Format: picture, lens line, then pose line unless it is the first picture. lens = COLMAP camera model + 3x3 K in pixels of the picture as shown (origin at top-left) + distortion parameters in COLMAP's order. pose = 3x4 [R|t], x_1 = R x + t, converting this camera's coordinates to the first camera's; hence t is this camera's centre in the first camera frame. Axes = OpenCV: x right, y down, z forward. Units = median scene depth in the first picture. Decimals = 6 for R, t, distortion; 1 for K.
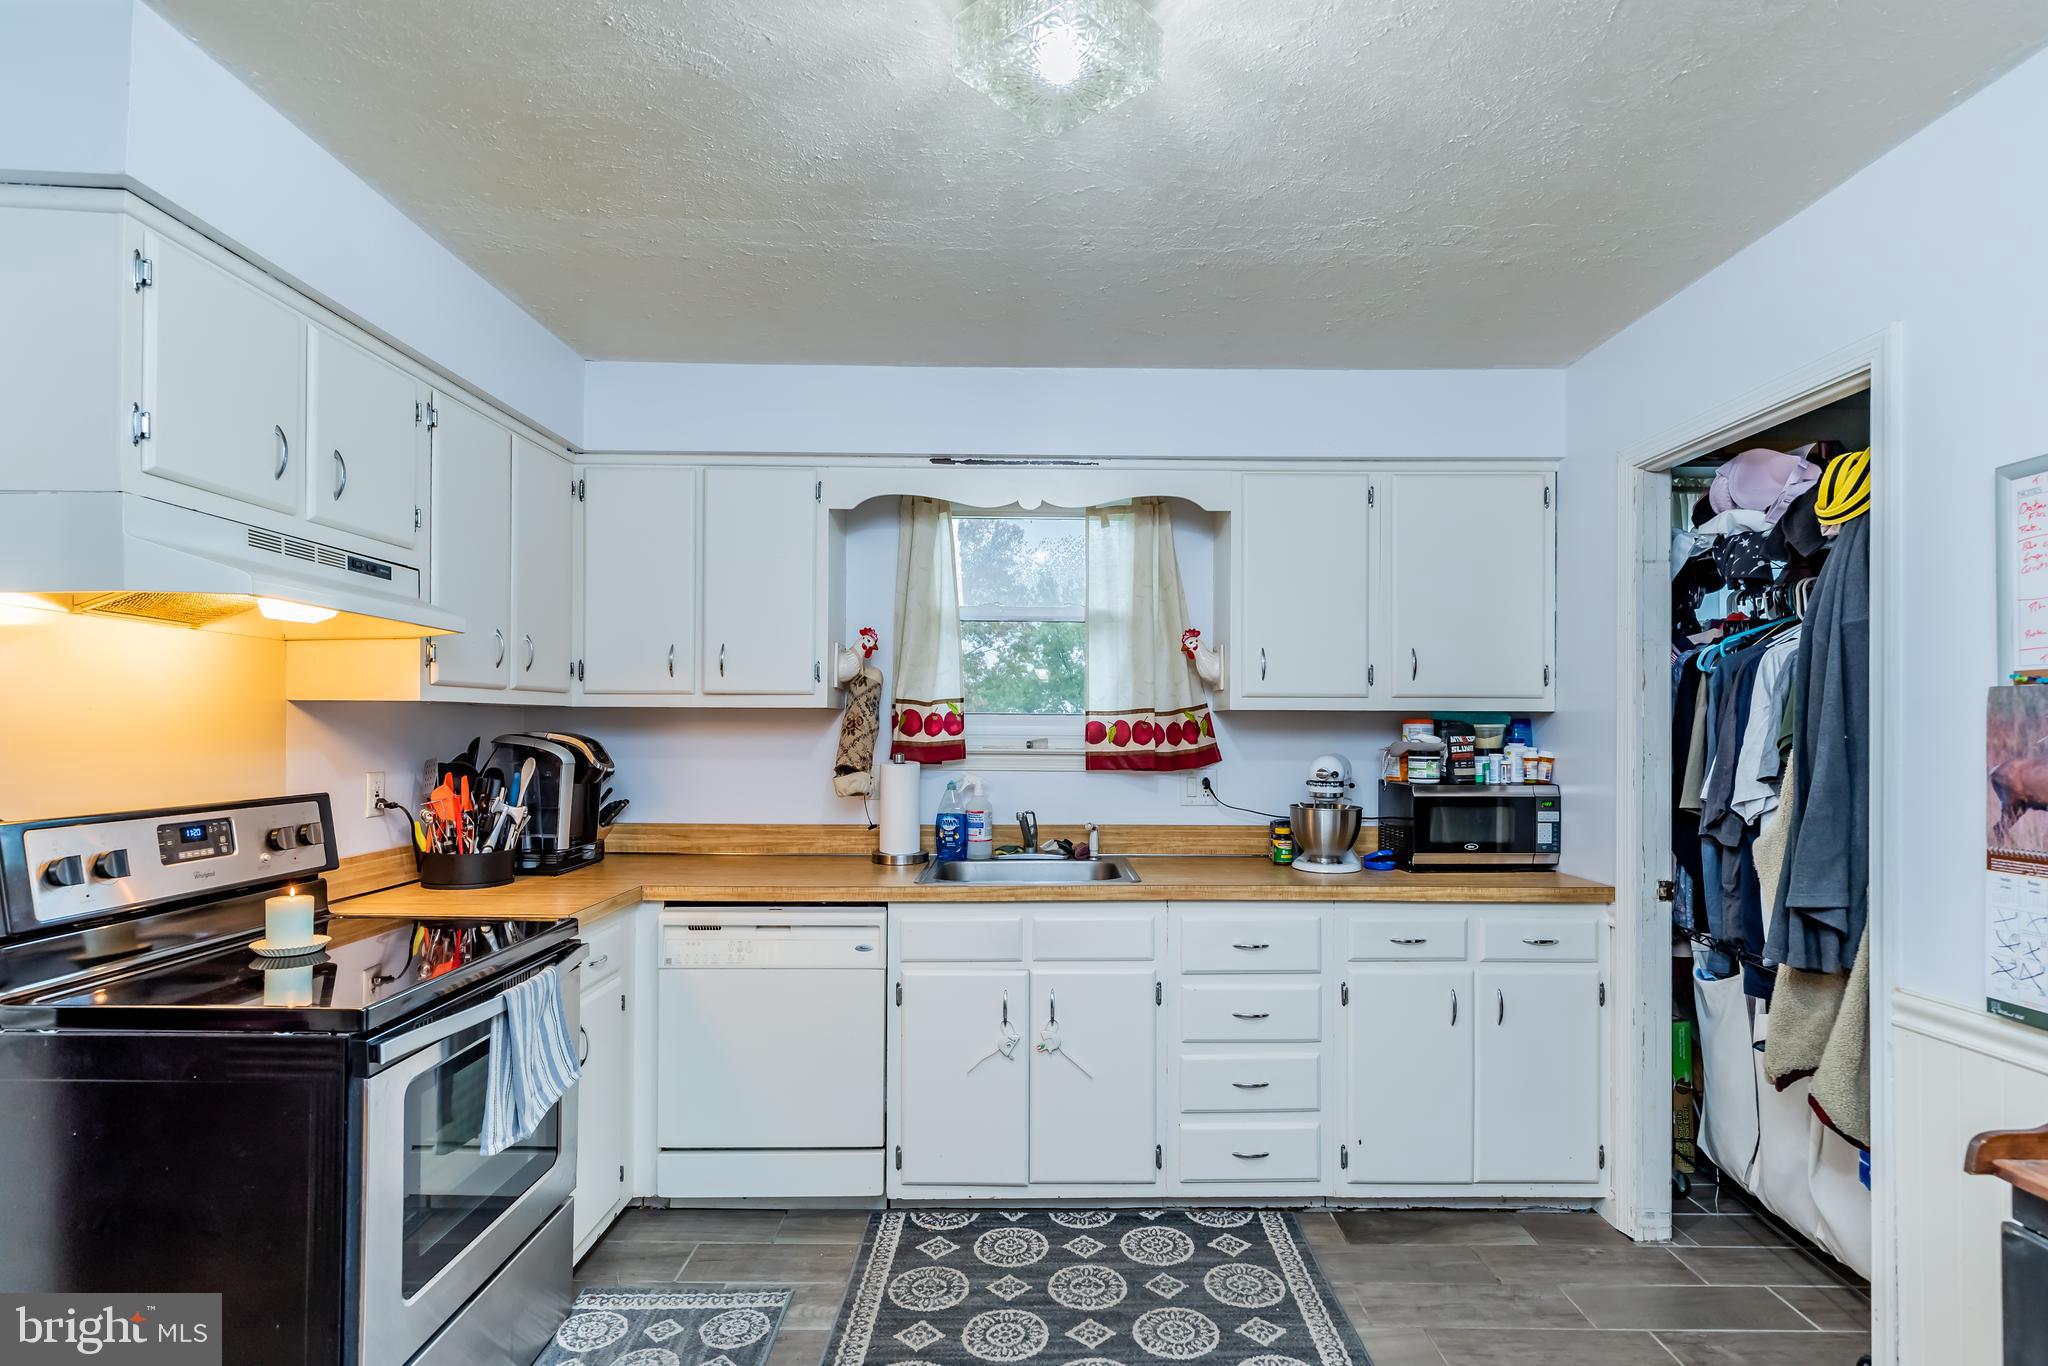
lens RADIAL K [[1045.7, 0, 1034.3], [0, 1045.7, 730.1], [0, 0, 1]] dist [0.000844, 0.000241]
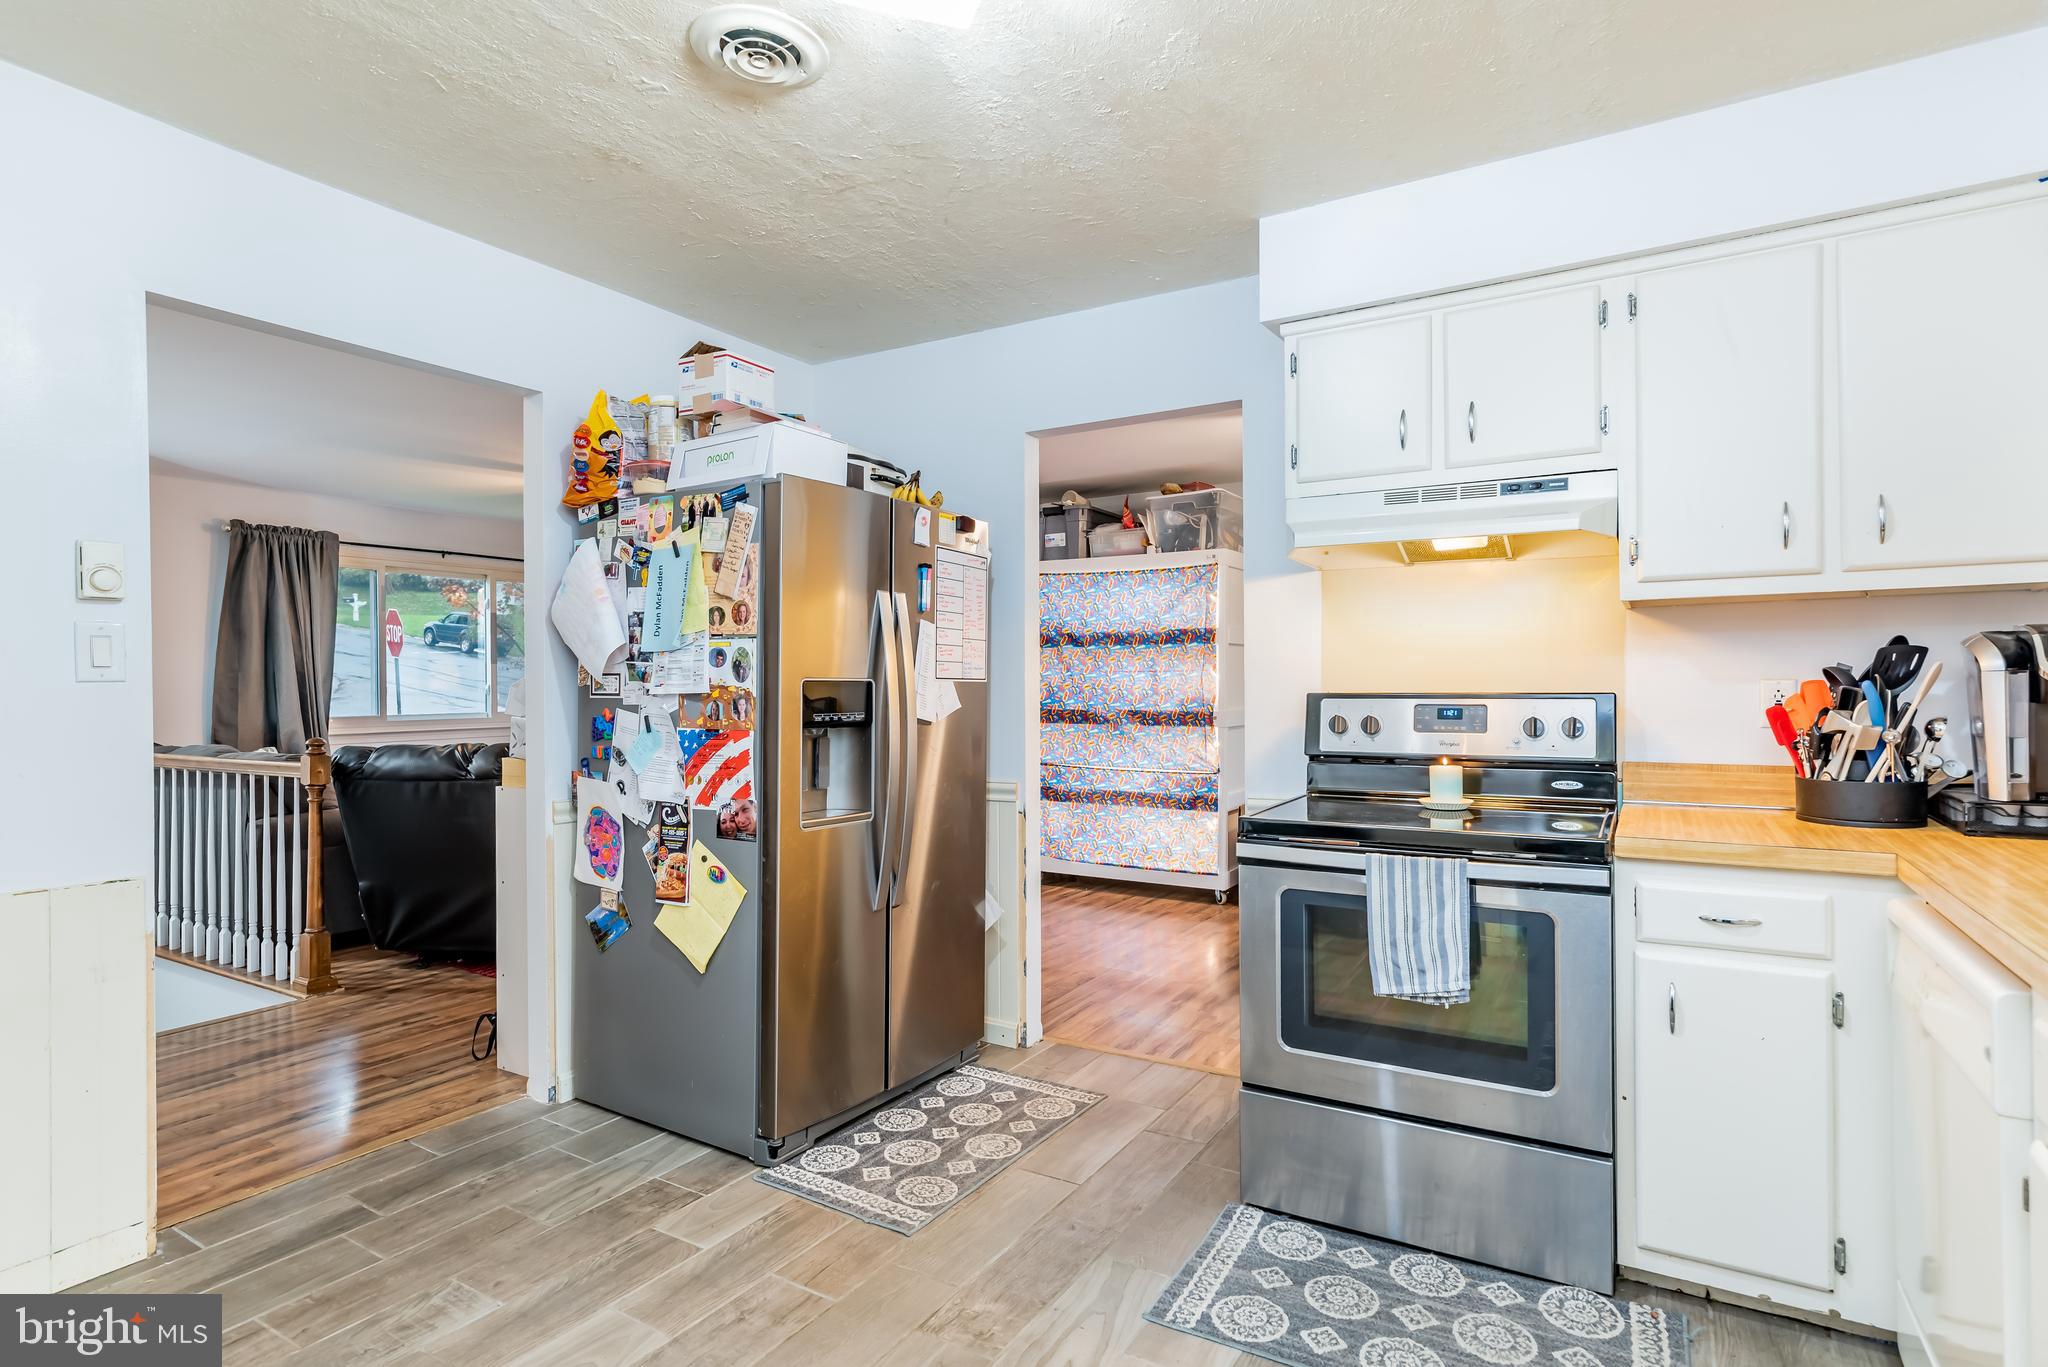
lens RADIAL K [[1057.2, 0, 1024.0], [0, 1057.2, 683.5], [0, 0, 1]] dist [0.000912, 0.000781]
pose [[-0.526987, 0.007713, -0.849838, 0.648392], [0.005044, 0.999970, 0.005948, 0.047382], [0.849858, -0.001152, -0.527010, 1.222125]]
